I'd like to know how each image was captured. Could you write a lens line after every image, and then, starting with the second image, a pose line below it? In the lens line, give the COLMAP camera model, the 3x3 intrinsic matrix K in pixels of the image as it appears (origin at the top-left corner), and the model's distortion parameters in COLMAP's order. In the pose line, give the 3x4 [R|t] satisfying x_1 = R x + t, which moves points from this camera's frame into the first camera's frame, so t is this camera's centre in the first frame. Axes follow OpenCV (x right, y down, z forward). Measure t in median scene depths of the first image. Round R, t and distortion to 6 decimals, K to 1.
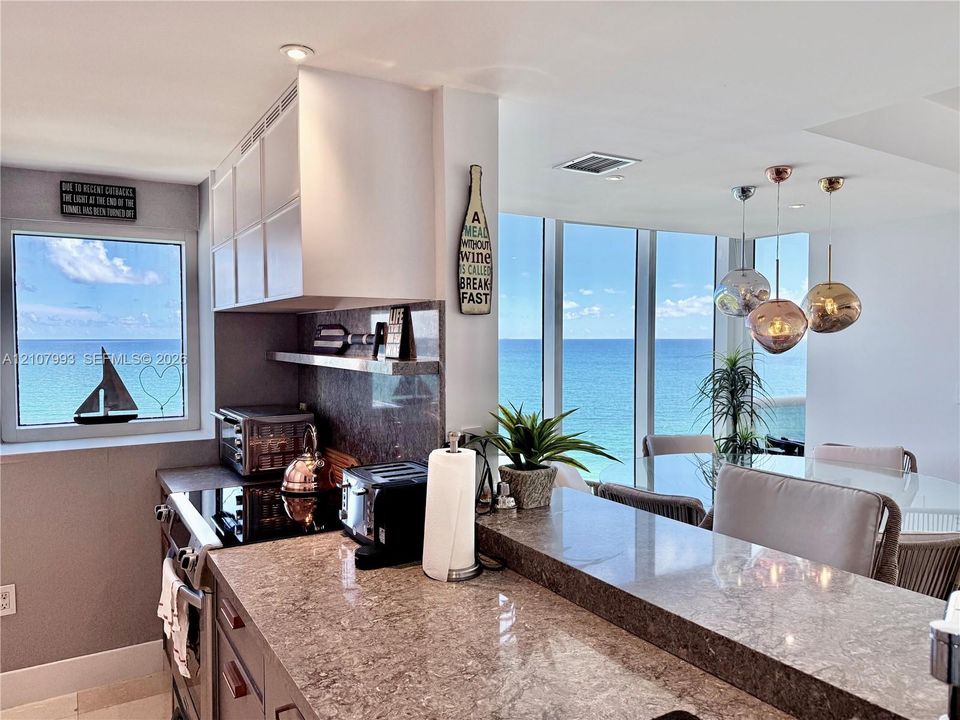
lens RADIAL K [[652.6, 0, 480.0], [0, 652.6, 360.0], [0, 0, 1]] dist [0.068551, -0.088727]
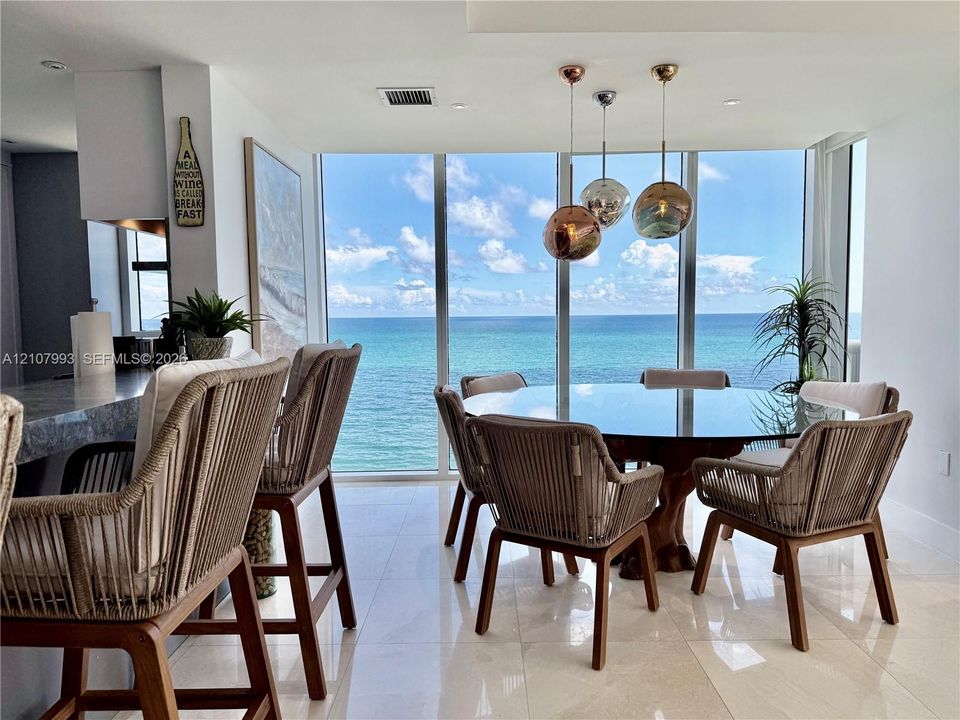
lens RADIAL K [[660.0, 0, 480.0], [0, 660.0, 360.0], [0, 0, 1]] dist [-0.001192, 0.000009]
pose [[0.859617, 0.031047, -0.509995, 1.016196], [-0.010733, 0.999029, 0.042727, 0.119915], [0.510827, -0.031255, 0.859115, 0.091211]]
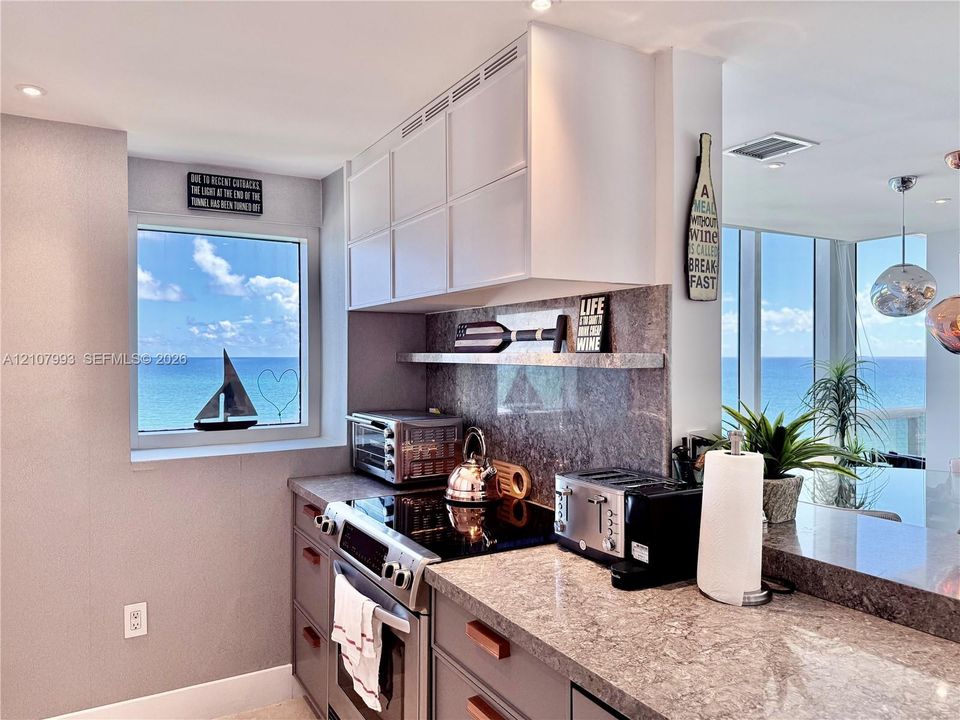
lens RADIAL K [[652.6, 0, 480.0], [0, 652.6, 360.0], [0, 0, 1]] dist [0.068551, -0.088727]
pose [[0.999730, 0.000125, -0.023220, -0.237264], [-0.000782, 0.999599, -0.028313, 0.029754], [0.023207, 0.028324, 0.999329, 0.087967]]
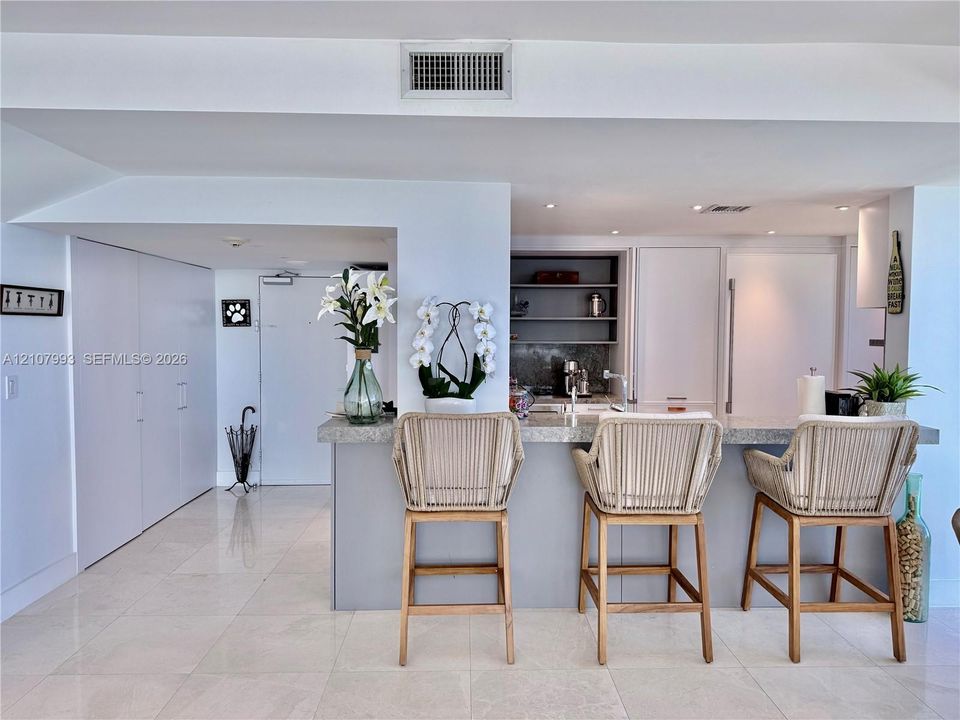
lens RADIAL K [[652.6, 0, 480.0], [0, 652.6, 360.0], [0, 0, 1]] dist [0.068551, -0.088727]
pose [[-0.501444, 0.036626, -0.864415, 1.740915], [-0.034562, 0.997458, 0.062312, -0.014138], [0.864499, 0.061122, -0.498904, 0.766934]]
